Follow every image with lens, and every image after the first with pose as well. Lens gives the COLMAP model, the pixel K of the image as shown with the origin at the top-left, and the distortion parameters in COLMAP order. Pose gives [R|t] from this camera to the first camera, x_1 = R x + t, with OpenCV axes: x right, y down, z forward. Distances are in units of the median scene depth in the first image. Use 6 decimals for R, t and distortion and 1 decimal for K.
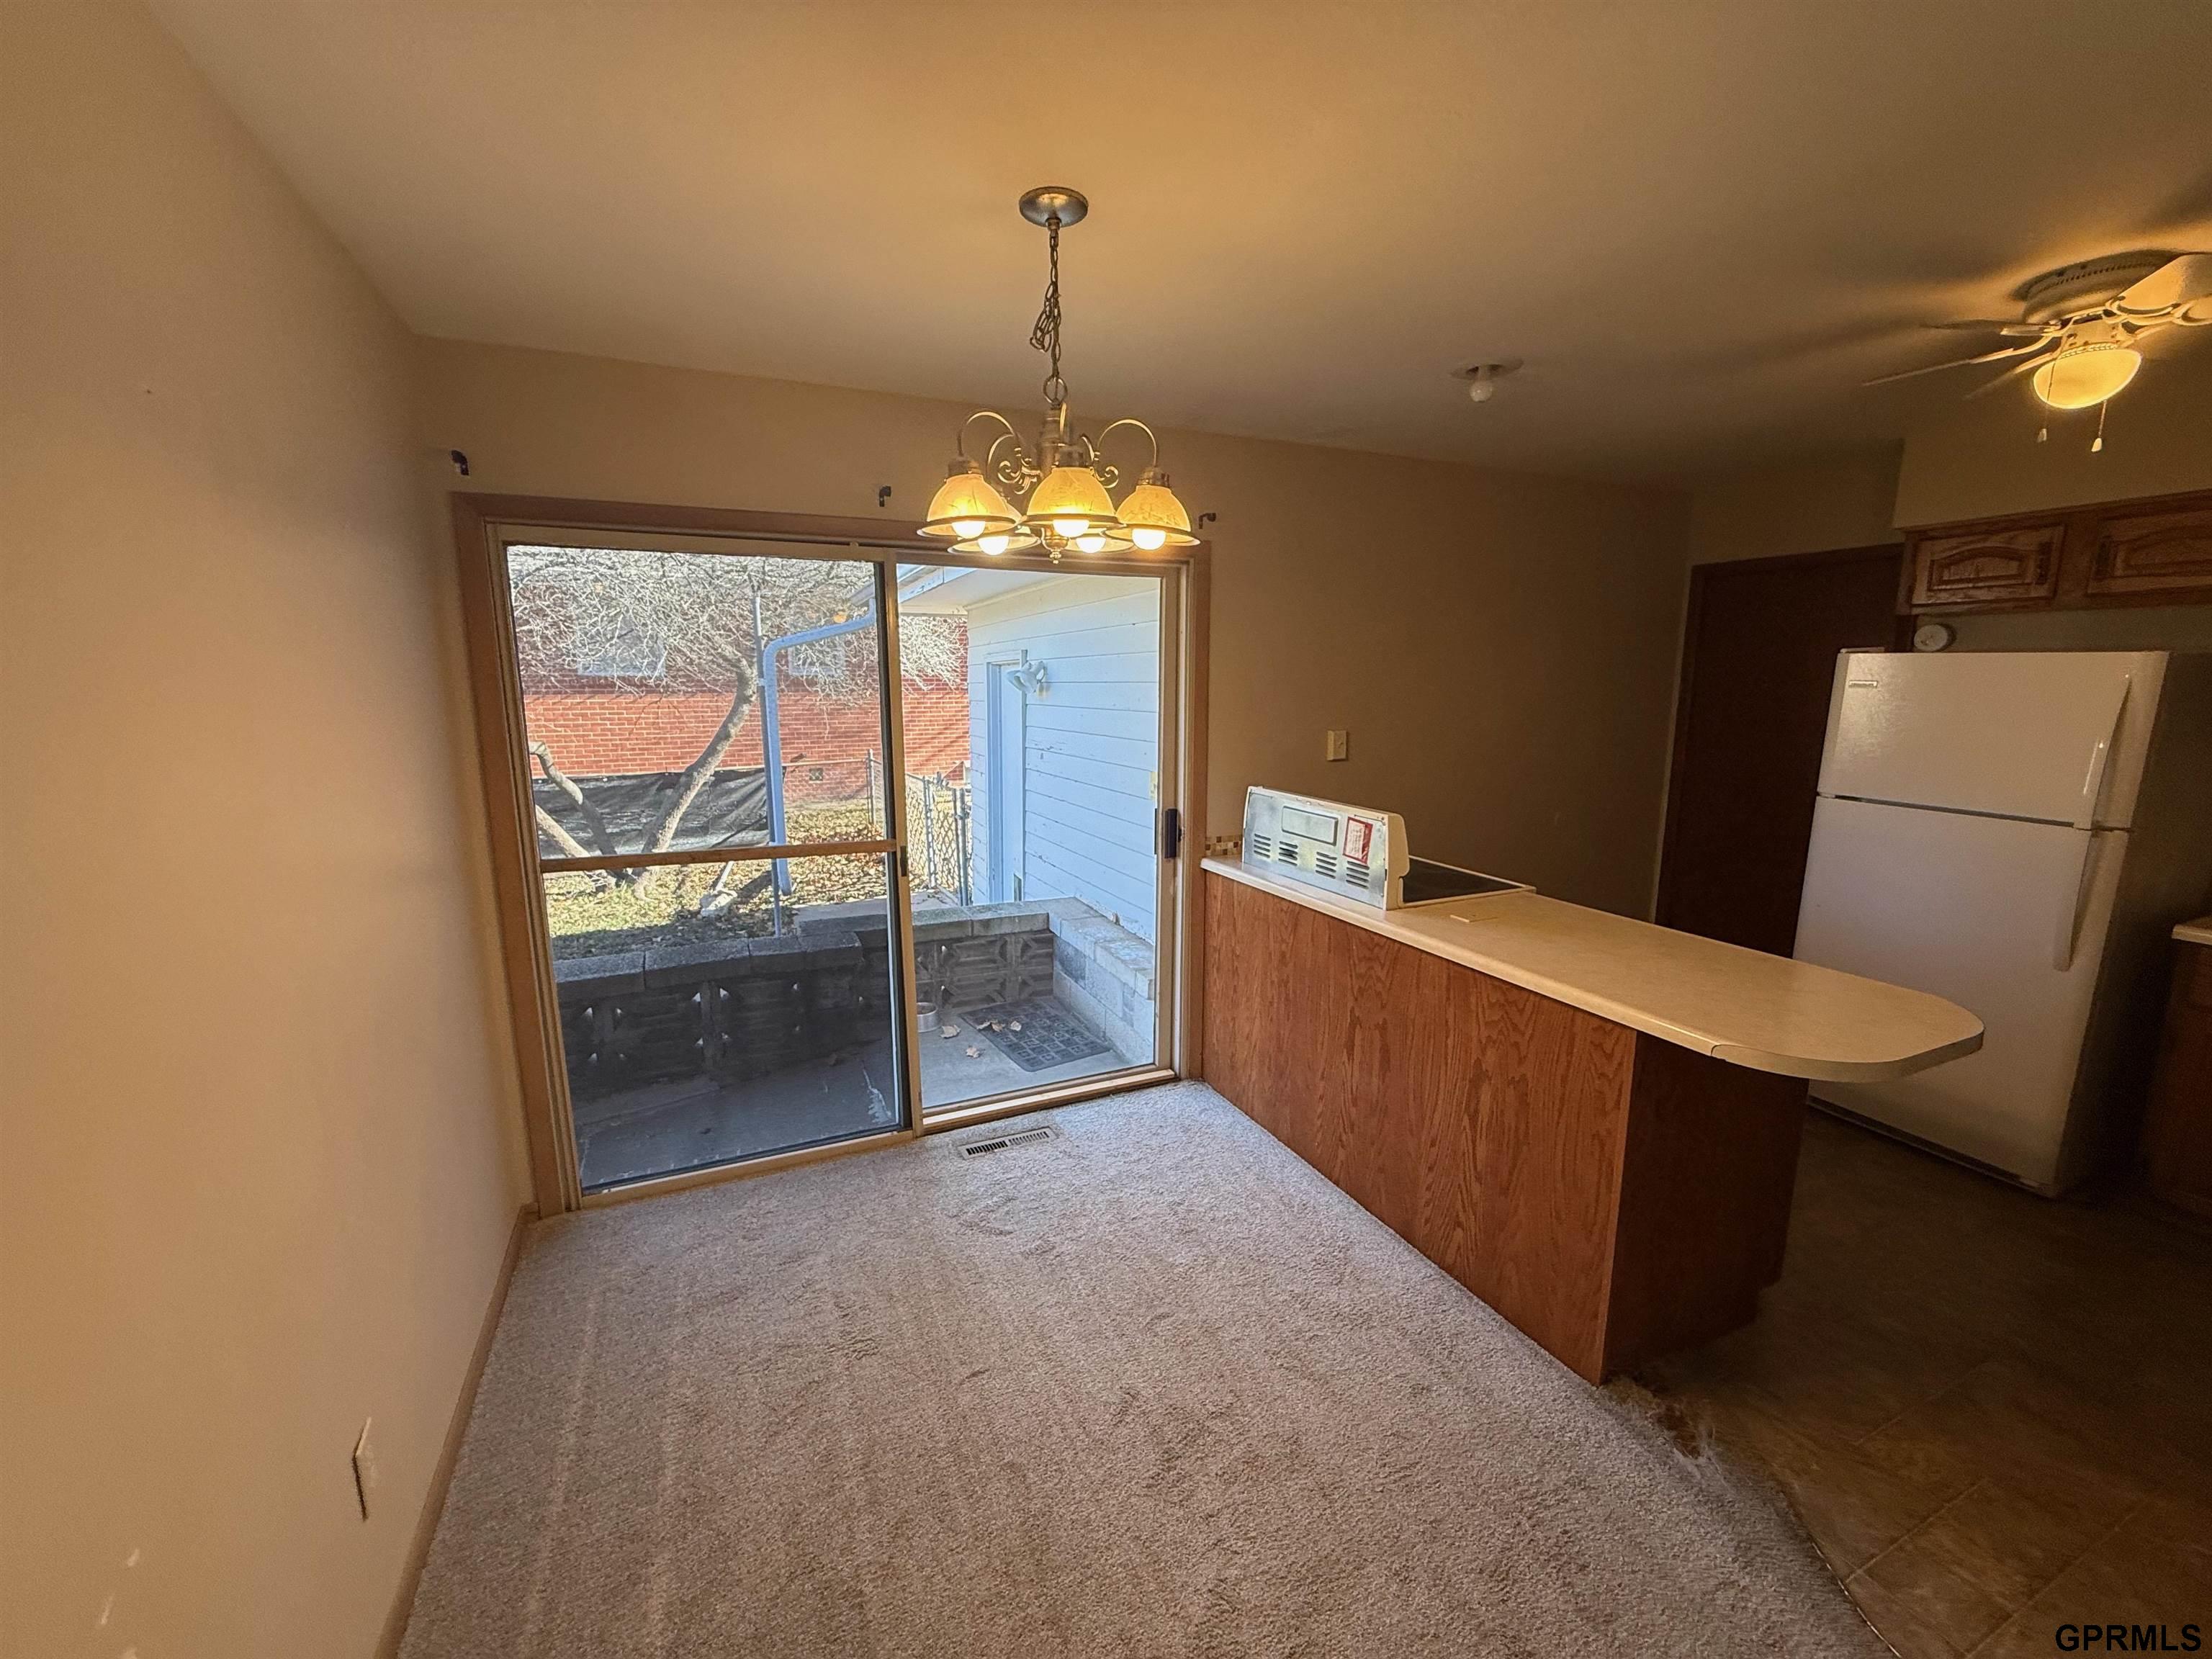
lens RADIAL K [[881.6, 0, 1097.5], [0, 881.6, 828.0], [0, 0, 1]] dist [-0.001303, 0.000393]
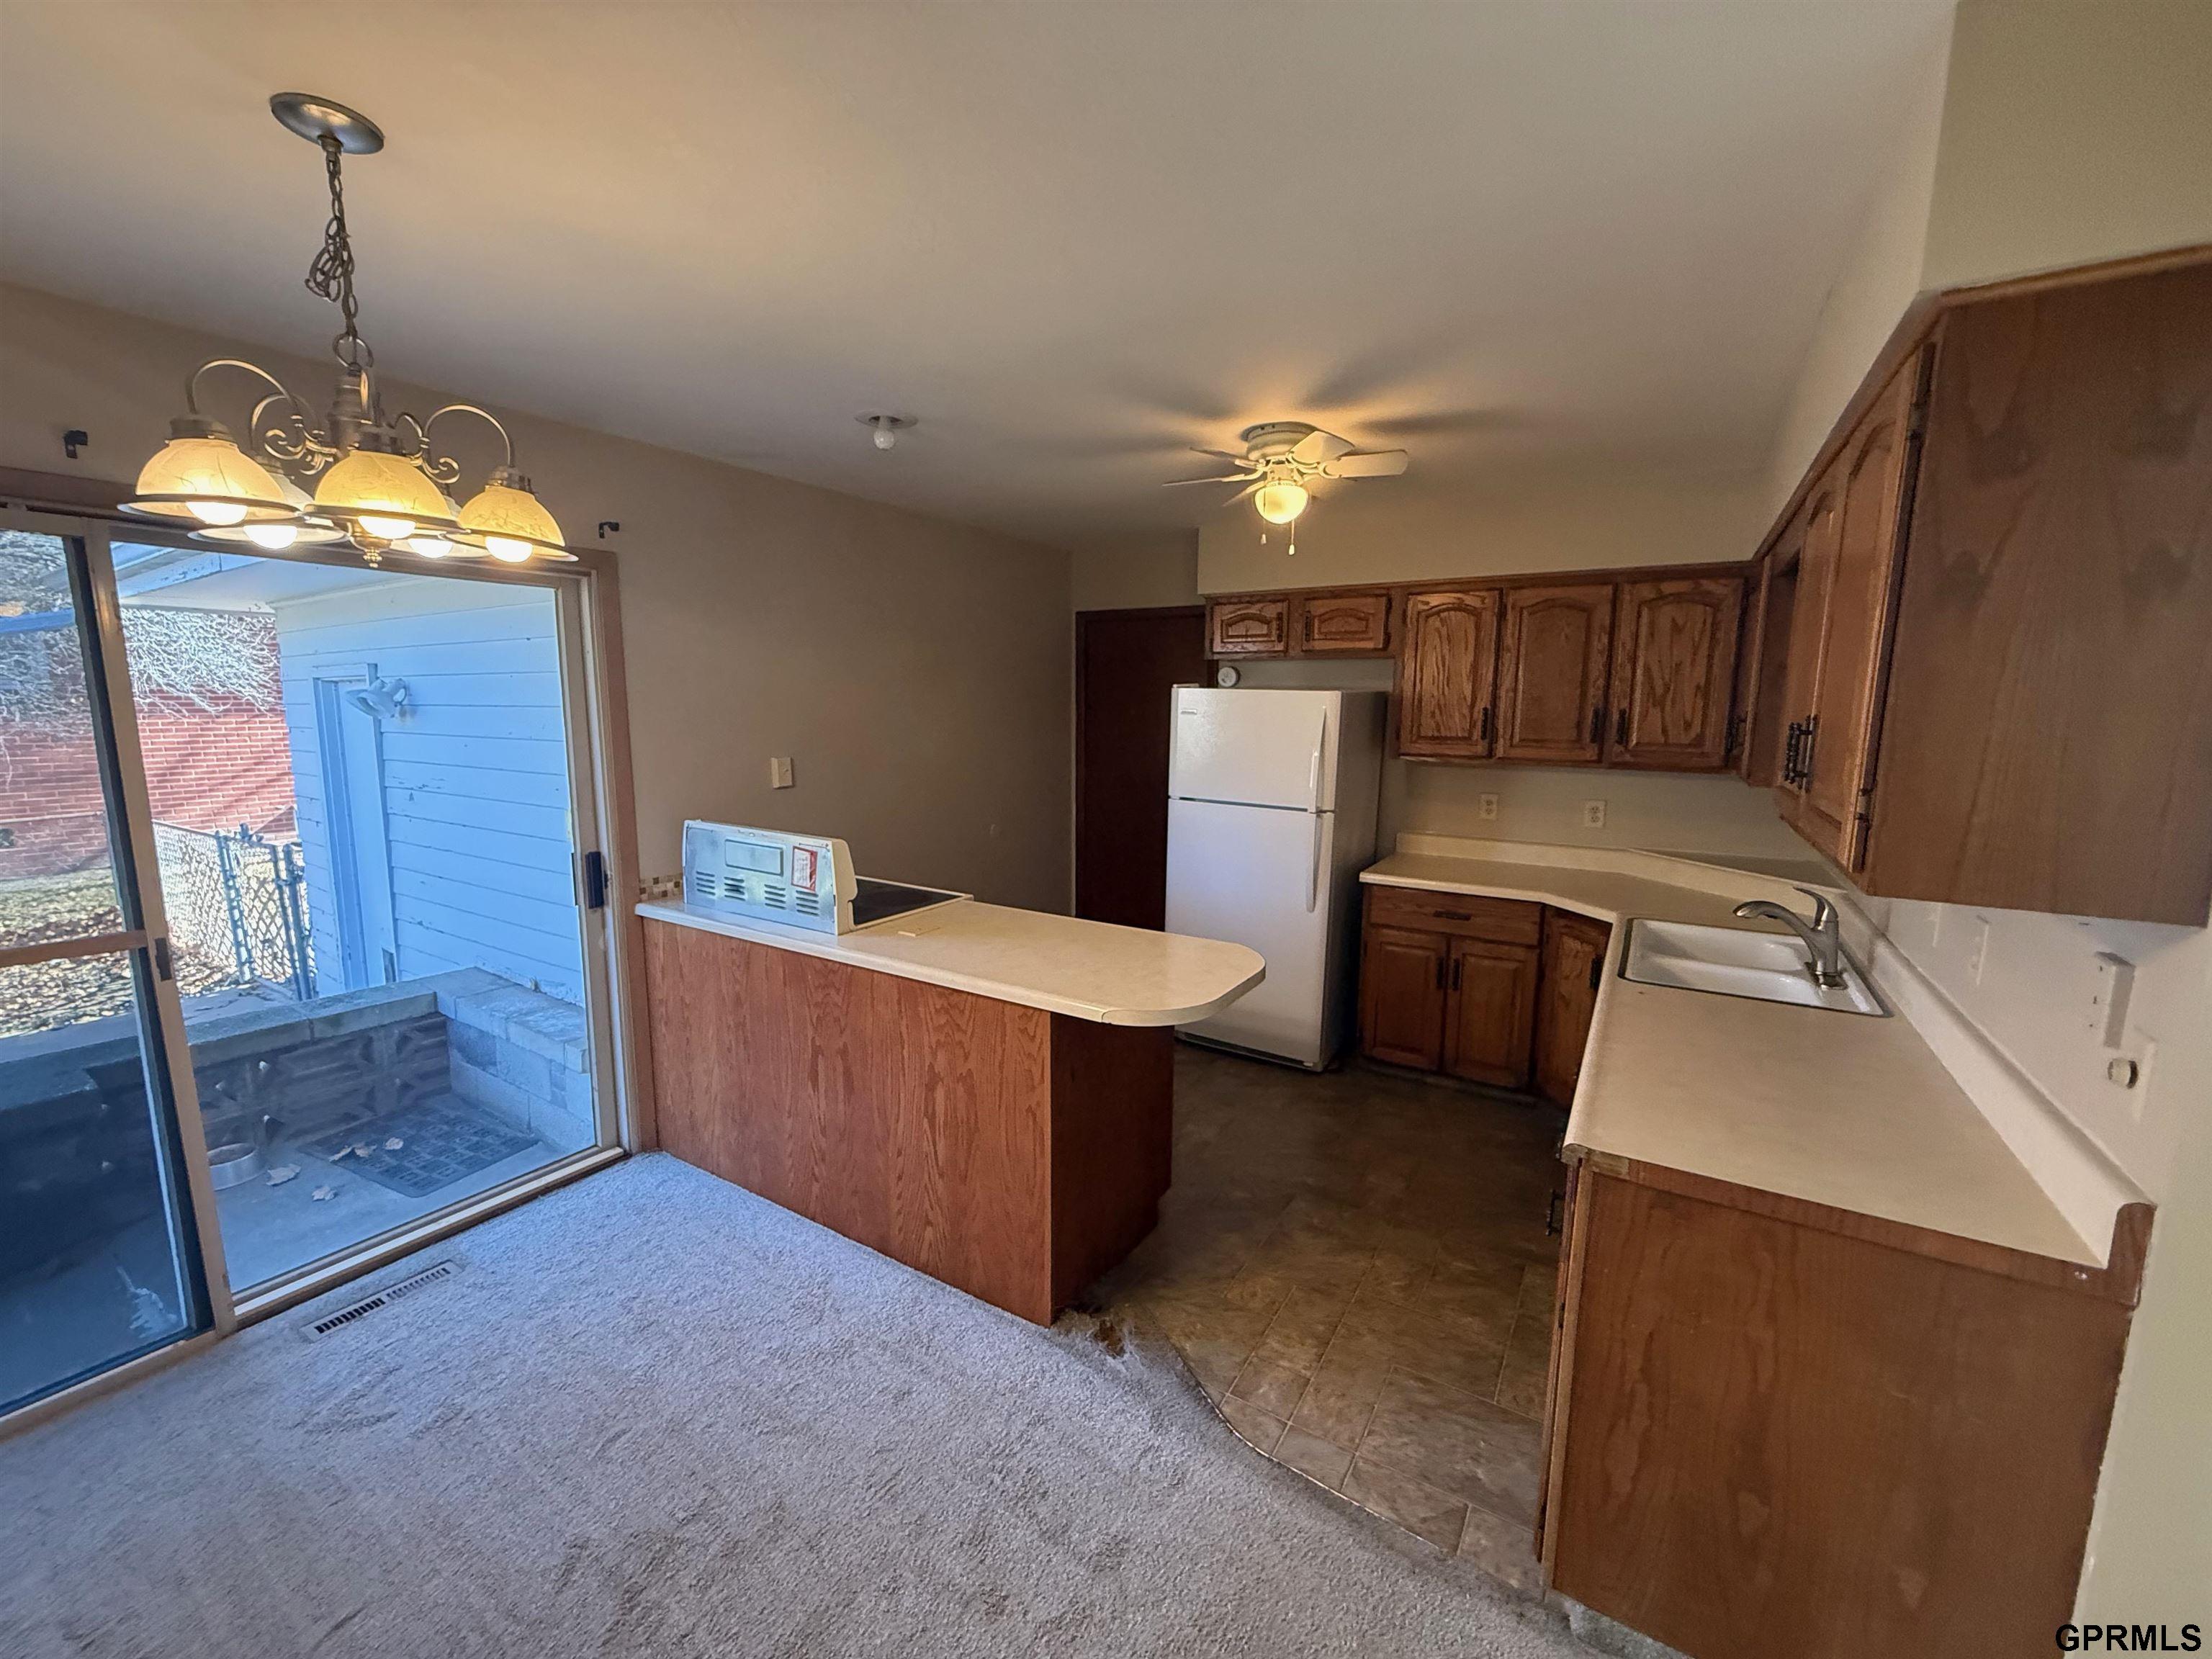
lens RADIAL K [[881.6, 0, 1096.4], [0, 881.6, 828.4], [0, 0, 1]] dist [-0.001303, 0.000393]
pose [[0.833177, -0.071743, 0.548333, 0.029567], [0.084013, 0.996461, 0.002720, -0.006888], [-0.546587, 0.043801, 0.836256, -0.013404]]
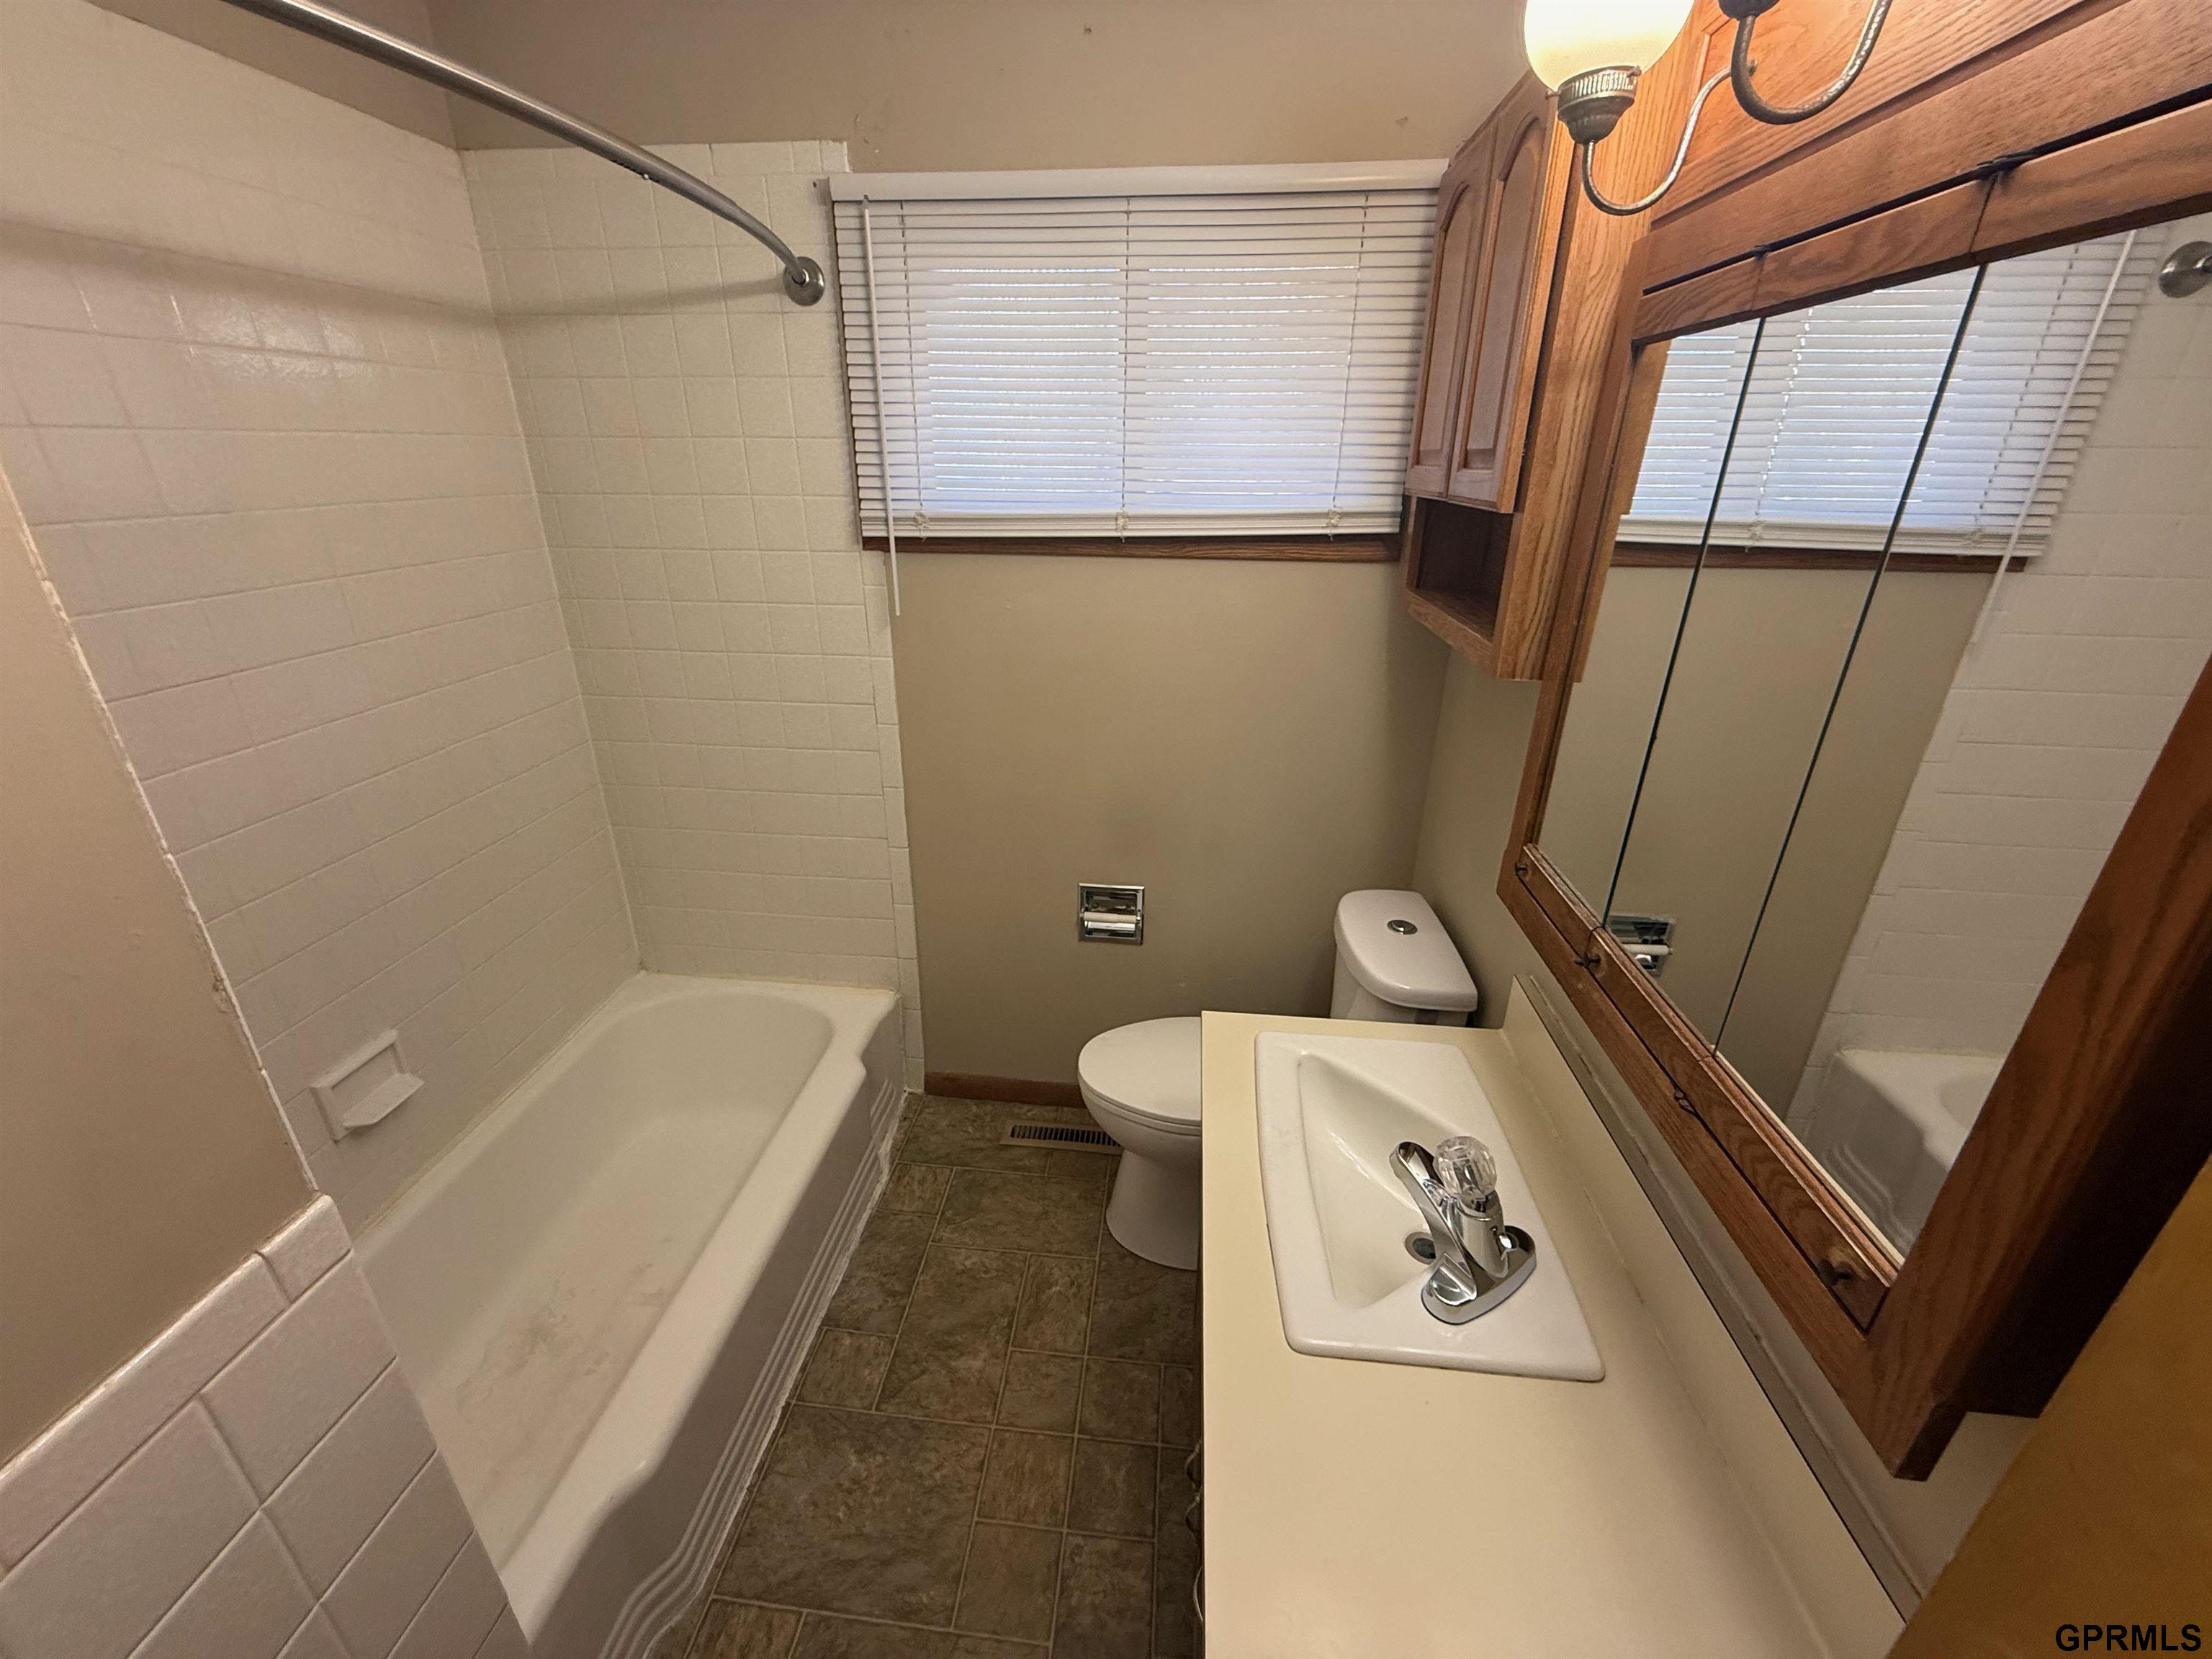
lens RADIAL K [[881.6, 0, 1100.3], [0, 881.6, 827.7], [0, 0, 1]] dist [-0.001303, 0.000393]
pose [[-0.489006, 0.337290, -0.804430, 0.909285], [-0.155316, 0.873810, 0.460796, -0.137255], [0.858341, 0.350273, -0.374912, 0.662938]]
